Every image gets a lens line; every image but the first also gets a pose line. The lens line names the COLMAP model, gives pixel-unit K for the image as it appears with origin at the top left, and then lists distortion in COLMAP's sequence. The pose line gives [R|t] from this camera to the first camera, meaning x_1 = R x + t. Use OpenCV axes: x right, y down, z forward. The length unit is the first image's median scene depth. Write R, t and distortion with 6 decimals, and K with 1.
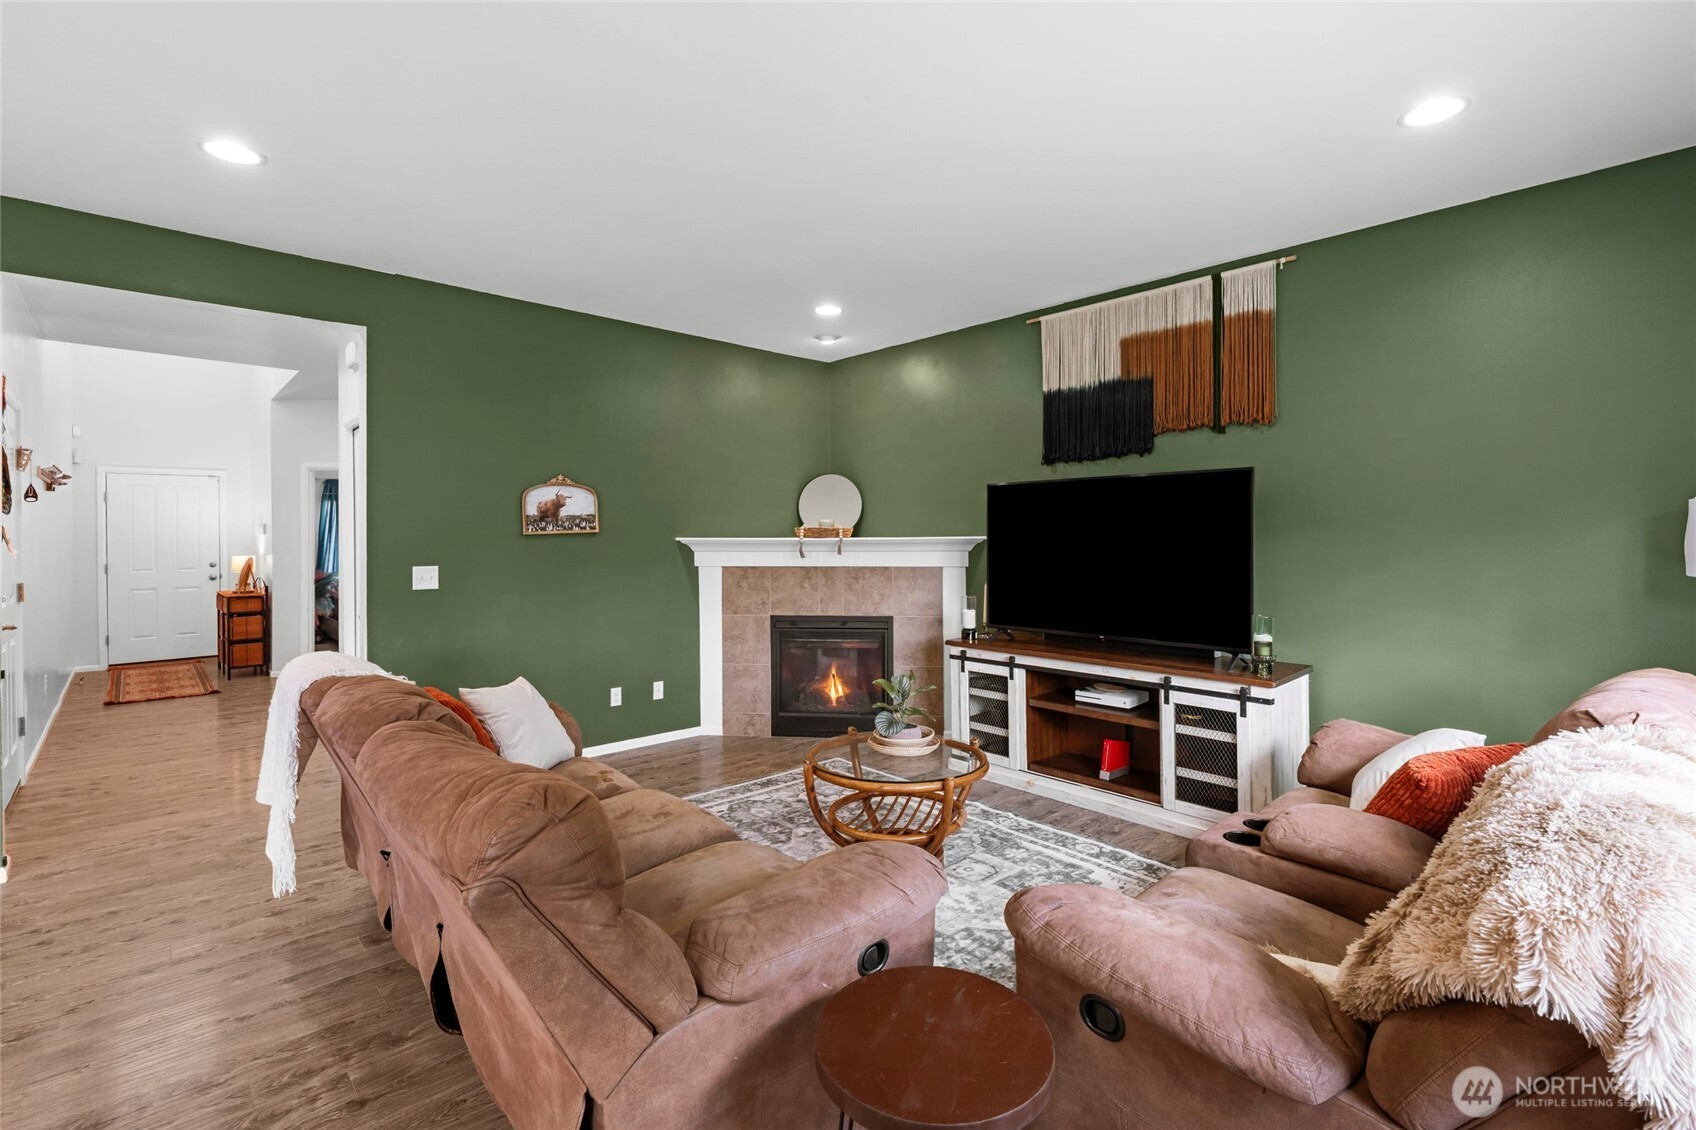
lens RADIAL K [[759.7, 0, 858.8], [0, 759.7, 539.1], [0, 0, 1]] dist [-0.002783, -0.000386]
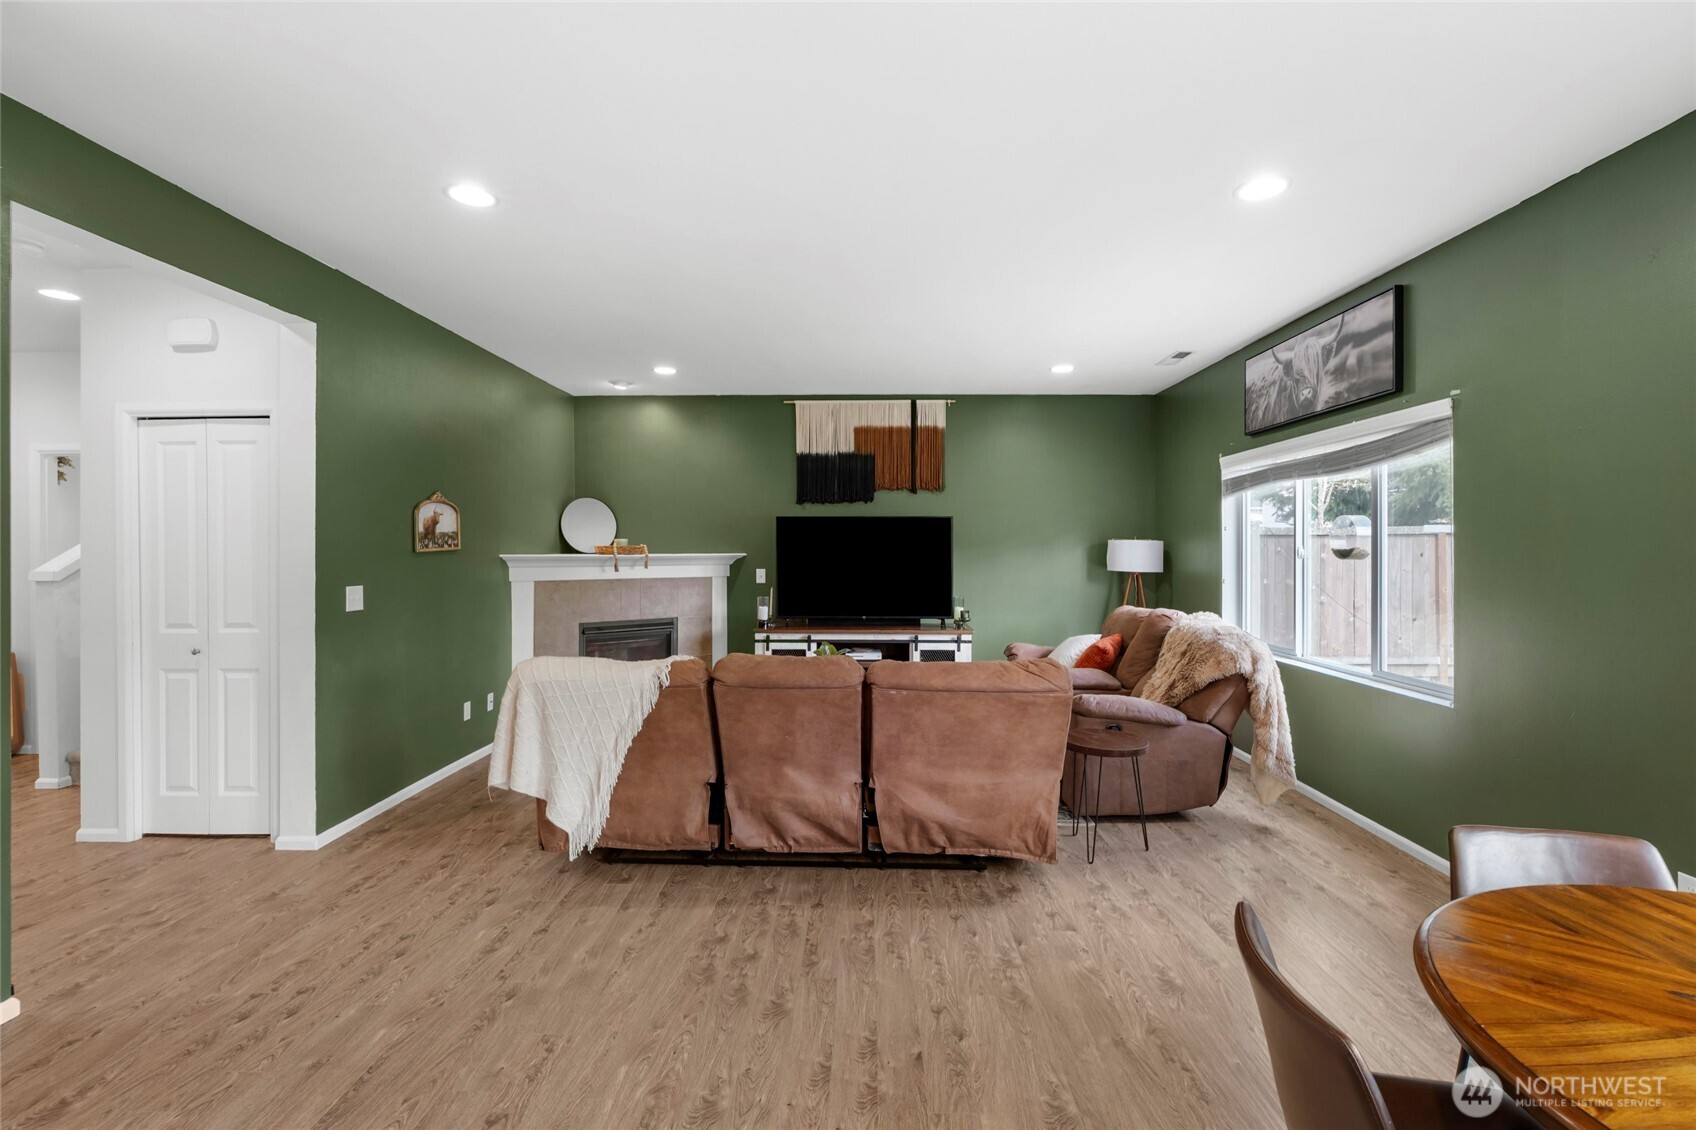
lens RADIAL K [[759.7, 0, 844.8], [0, 759.7, 545.4], [0, 0, 1]] dist [-0.002783, -0.000386]
pose [[0.704830, 0.007039, 0.709341, -0.788260], [-0.001210, 0.999961, -0.008720, -0.006803], [-0.709375, 0.005288, 0.704812, -0.087243]]
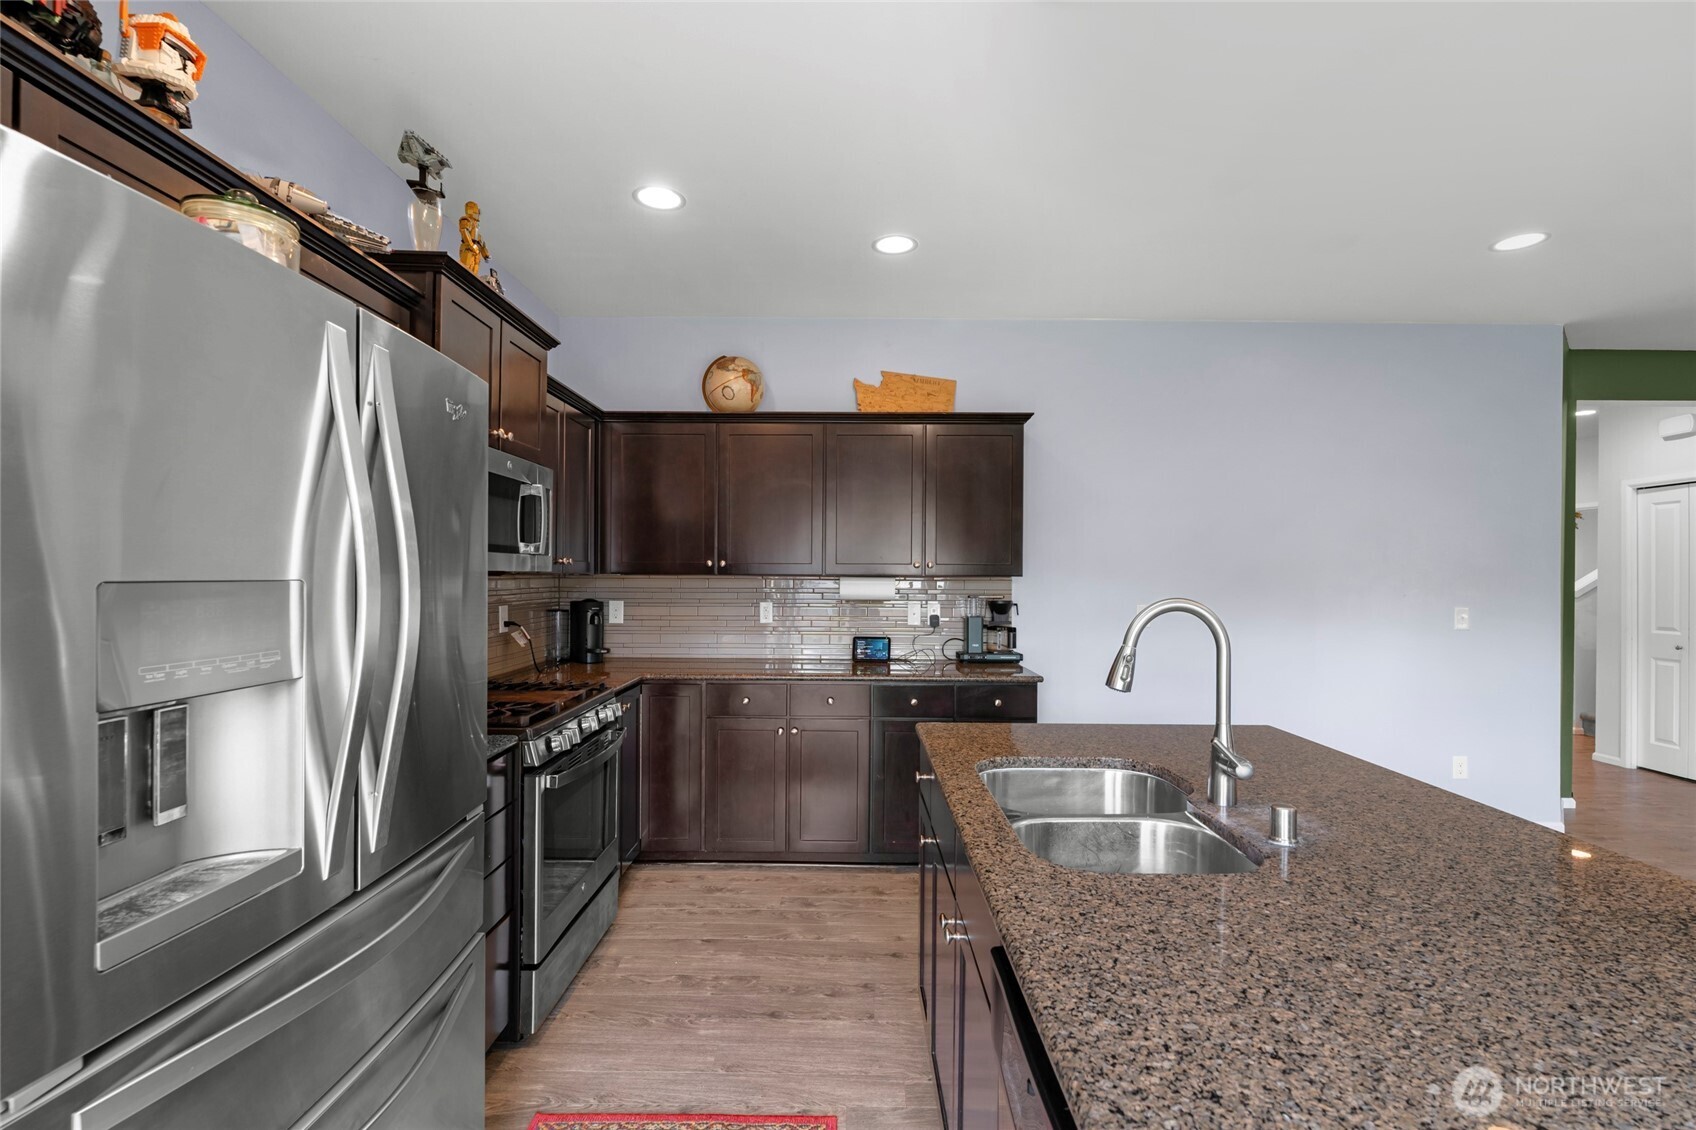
lens RADIAL K [[759.7, 0, 835.9], [0, 759.7, 576.9], [0, 0, 1]] dist [-0.002783, -0.000386]
pose [[0.723099, 0.014512, -0.690592, -0.839462], [-0.015348, 0.999870, 0.004941, 0.006825], [0.690574, 0.007026, 0.723228, -0.793733]]
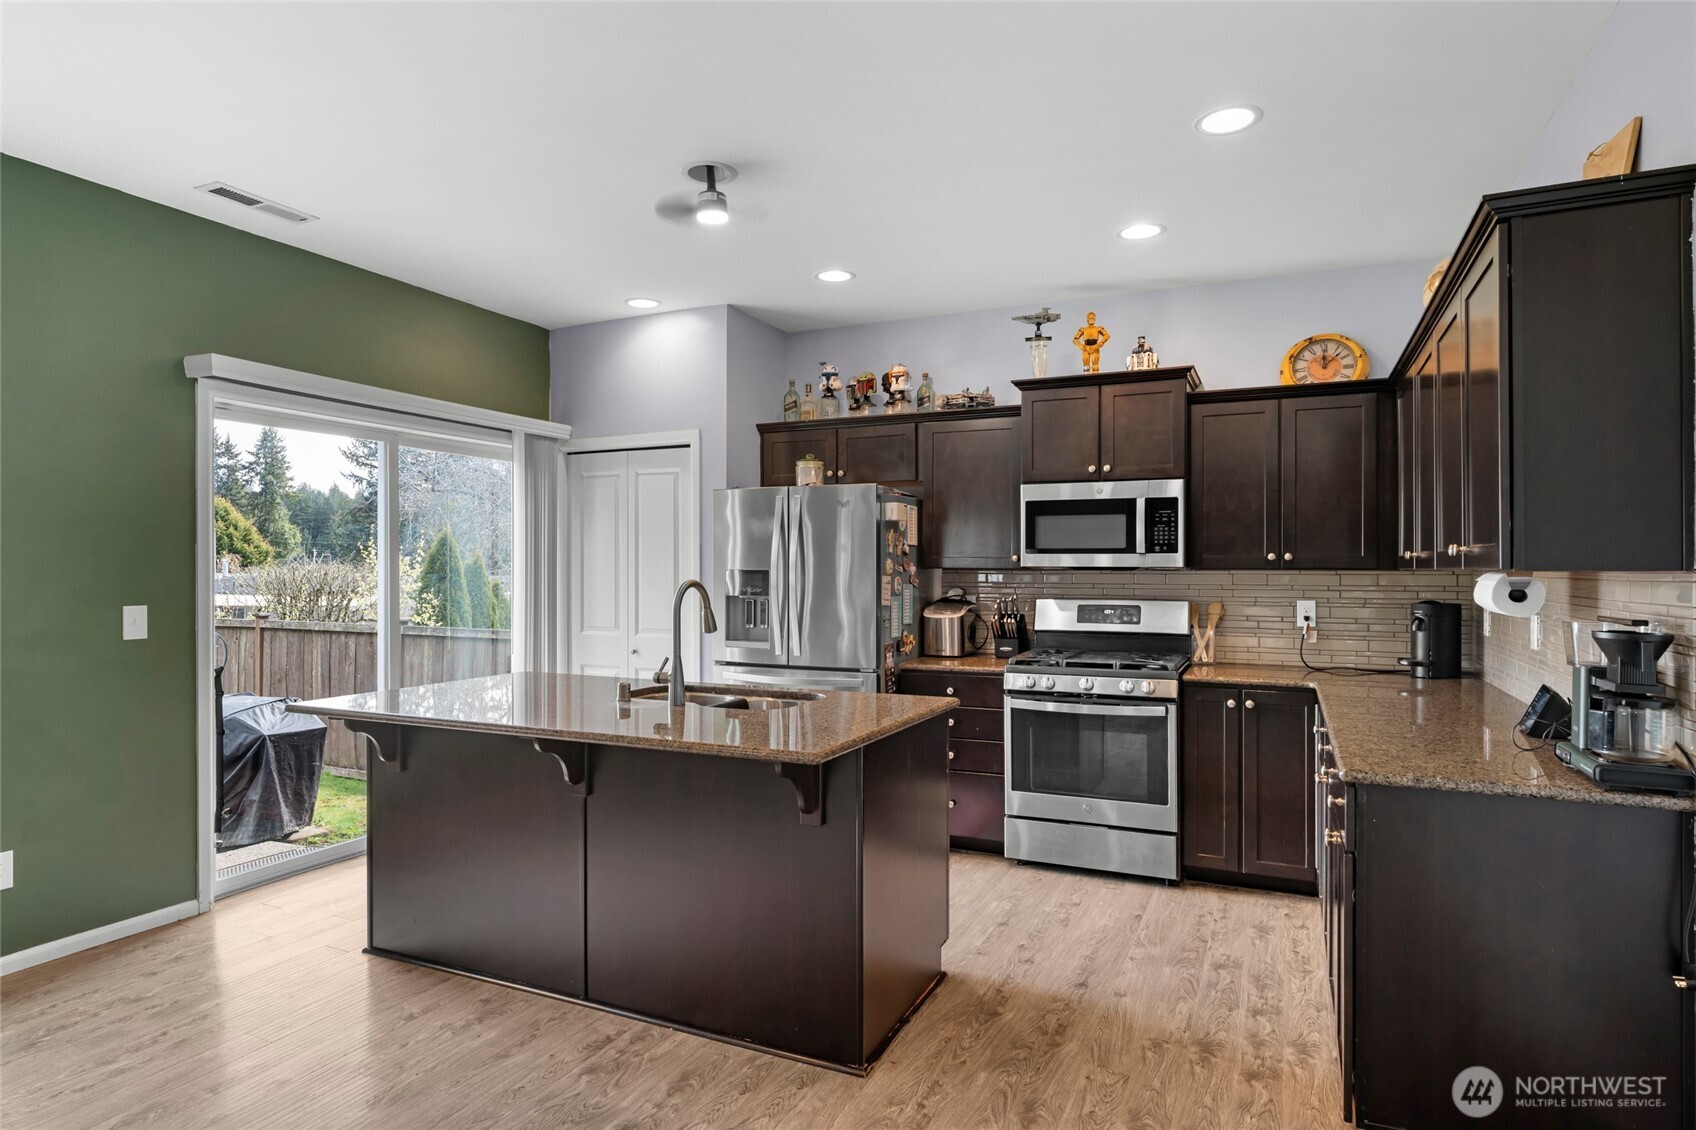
lens RADIAL K [[930.9, 0, 845.9], [0, 930.9, 568.3], [0, 0, 1]] dist [-0.006062, 0.000270]
pose [[-0.929404, 0.004503, -0.369037, -0.808400], [0.001047, 0.999954, 0.009563, 0.000923], [0.369063, 0.008501, -0.929366, 0.334035]]
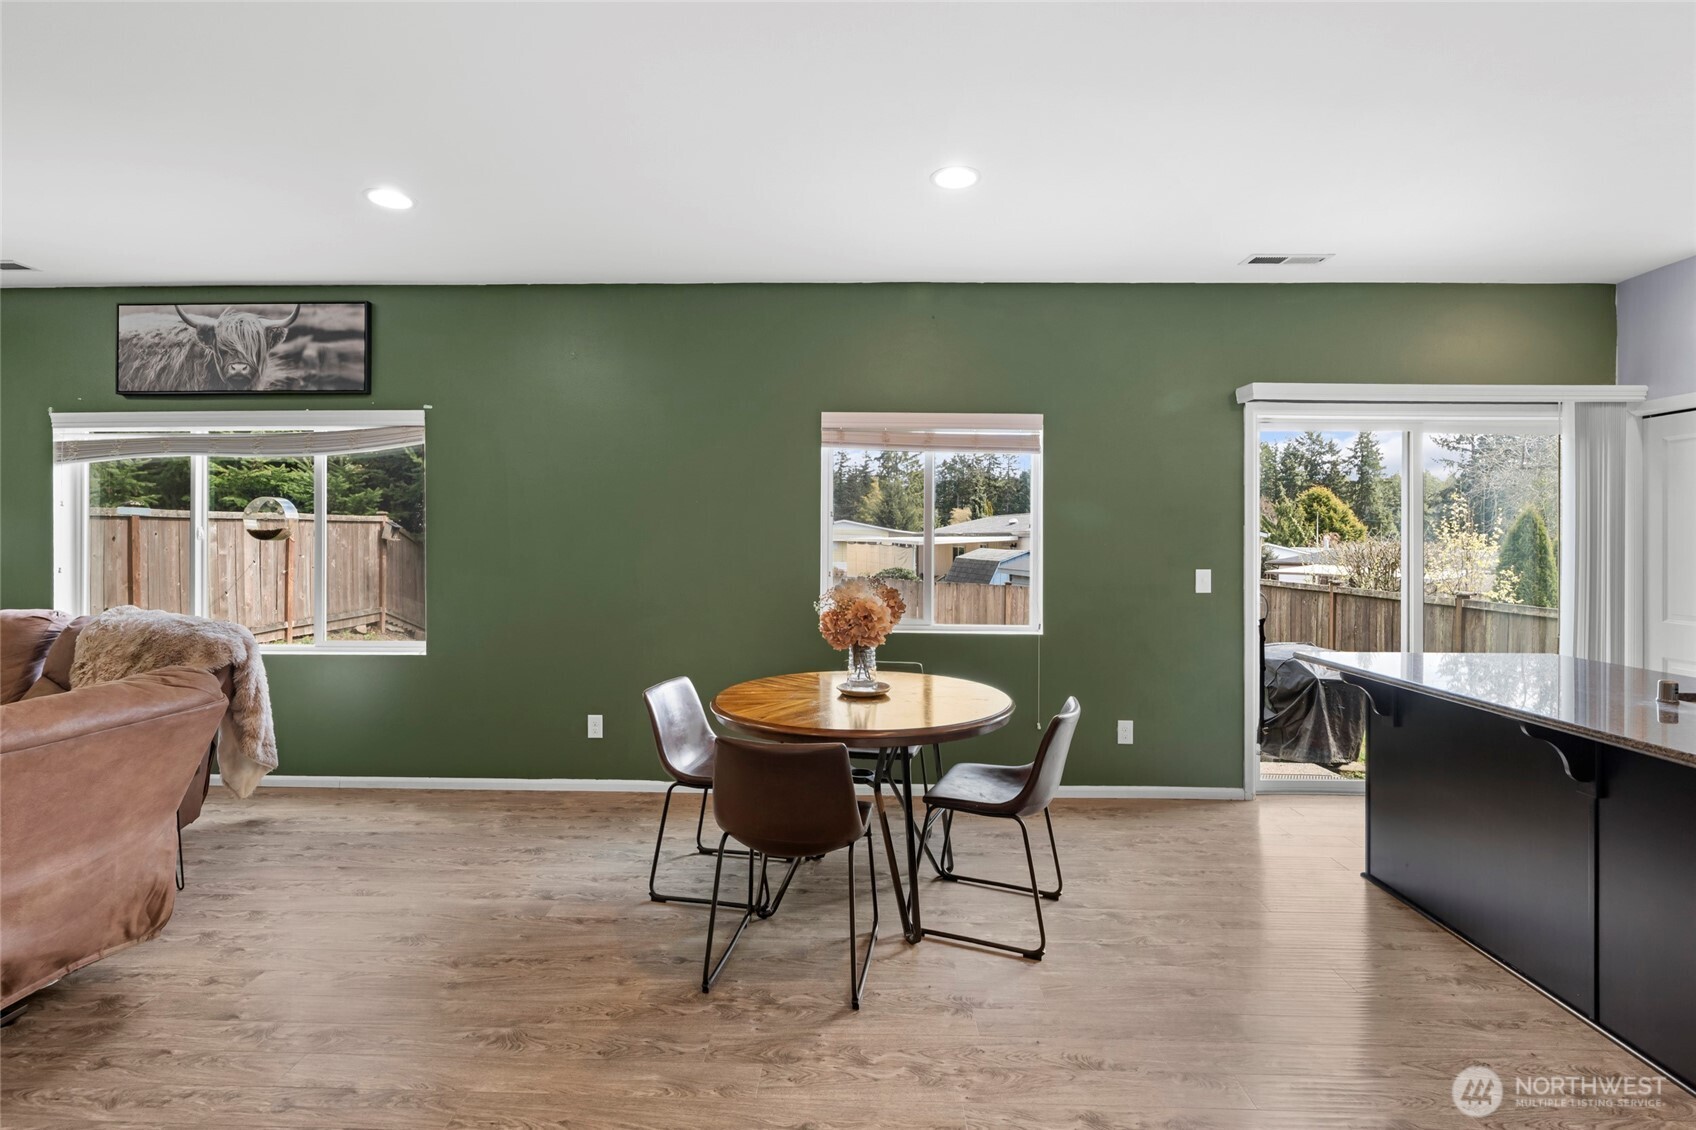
lens RADIAL K [[759.7, 0, 844.7], [0, 759.7, 544.8], [0, 0, 1]] dist [-0.002783, -0.000386]
pose [[-0.708800, -0.005066, 0.705392, -0.881683], [0.001624, 0.999960, 0.008814, 0.000395], [-0.705408, 0.007393, -0.708763, 0.340142]]
